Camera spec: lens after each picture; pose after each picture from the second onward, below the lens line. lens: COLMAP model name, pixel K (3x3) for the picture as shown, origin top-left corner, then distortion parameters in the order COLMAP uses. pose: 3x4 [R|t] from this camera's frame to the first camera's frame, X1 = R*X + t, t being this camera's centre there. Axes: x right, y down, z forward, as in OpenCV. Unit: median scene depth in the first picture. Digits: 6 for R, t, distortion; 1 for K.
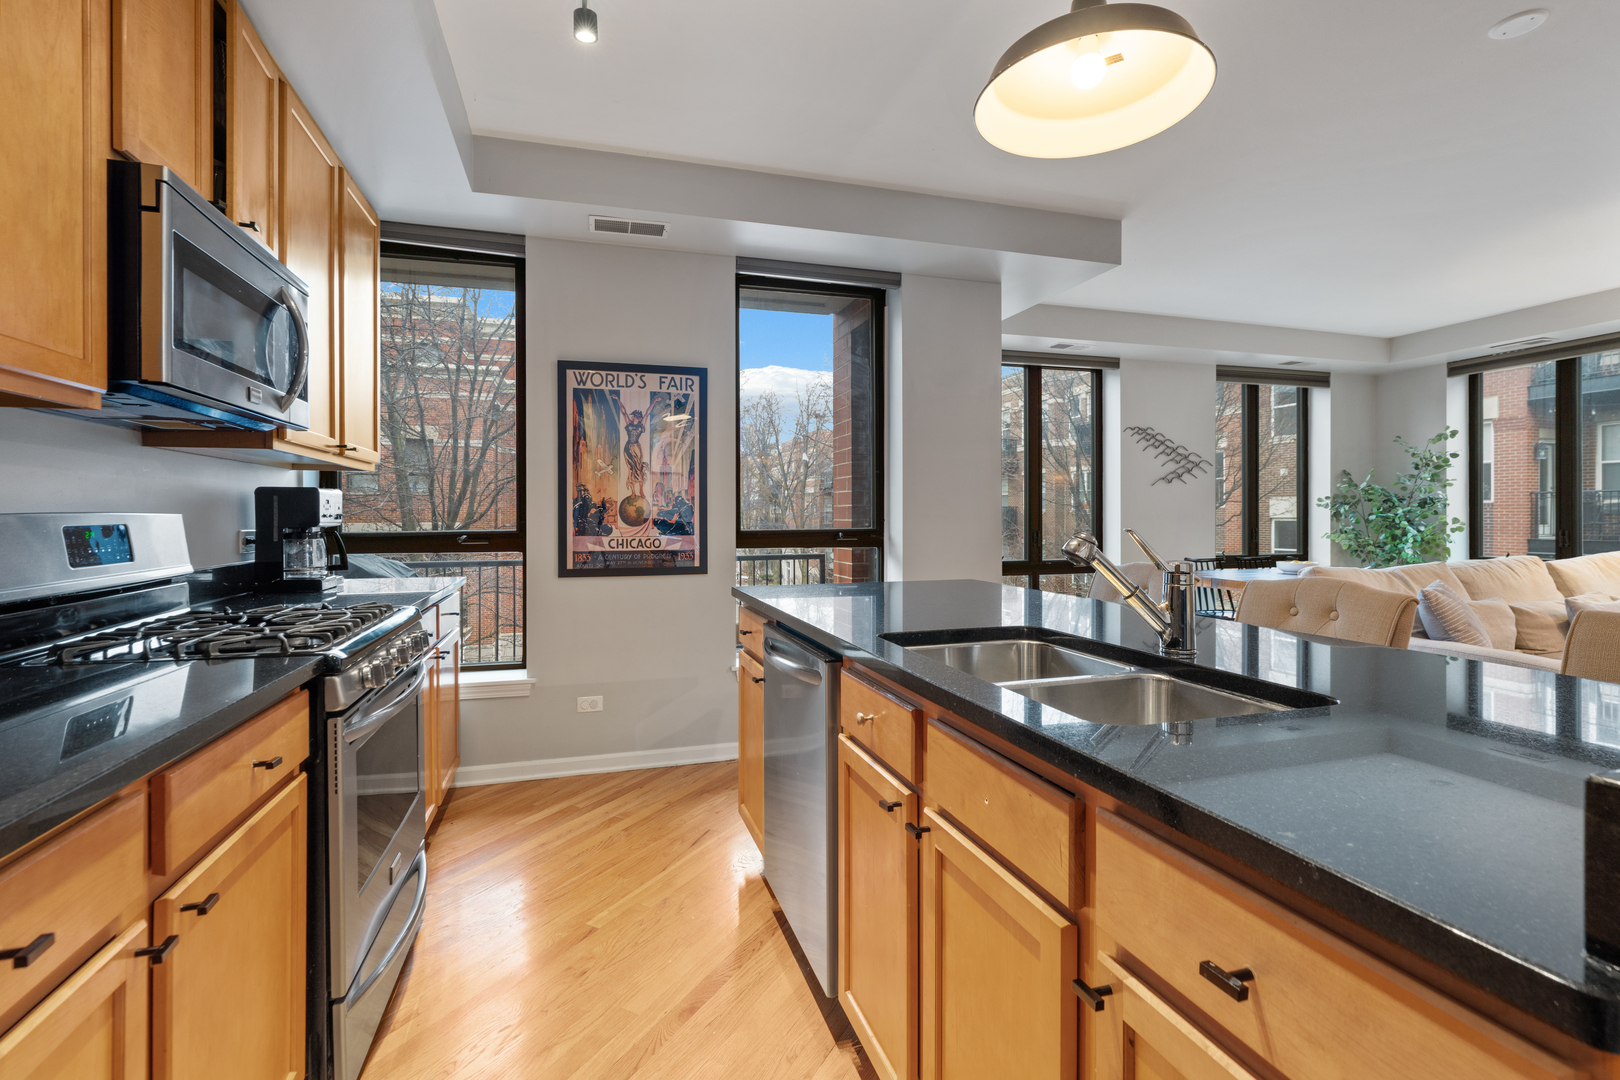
lens RADIAL K [[728.7, 0, 803.9], [0, 728.7, 519.3], [0, 0, 1]] dist [-0.004816, -0.000253]
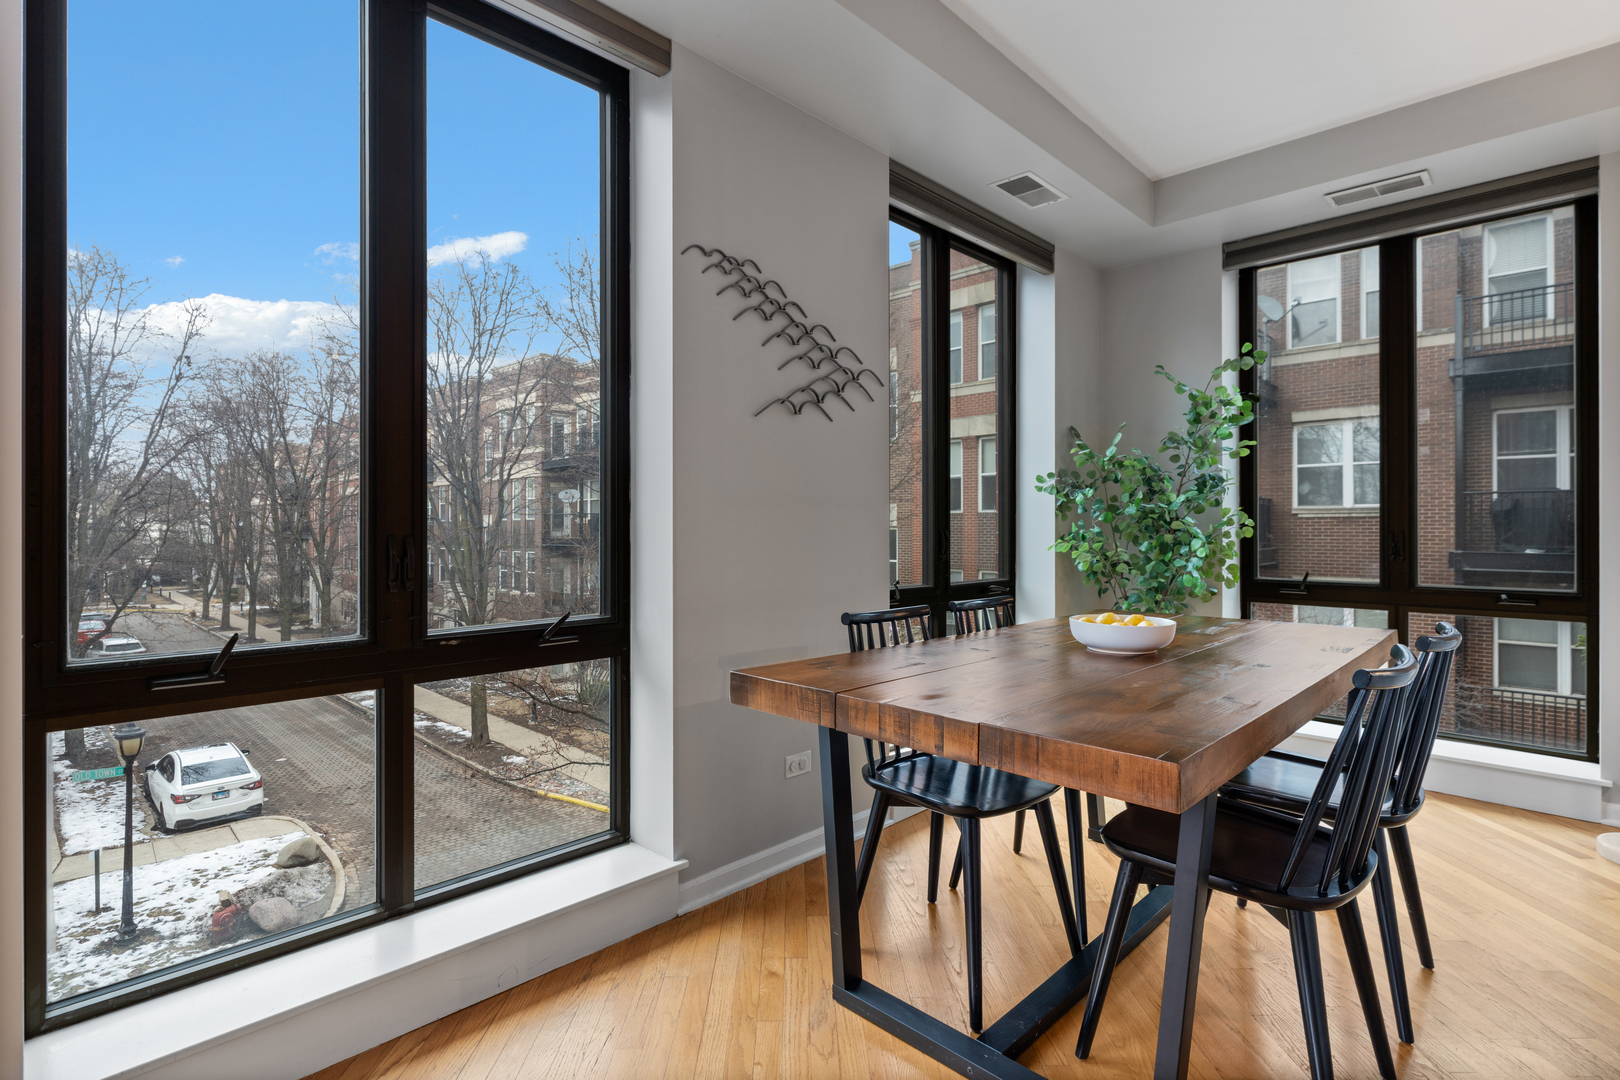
lens RADIAL K [[780.2, 0, 807.0], [0, 780.2, 512.4], [0, 0, 1]] dist [-0.000124, -0.000269]
pose [[0.872785, 0.010068, 0.488000, 0.550169], [0.001229, 0.999739, -0.022825, 0.021667], [-0.488103, 0.020521, 0.872545, 1.147855]]
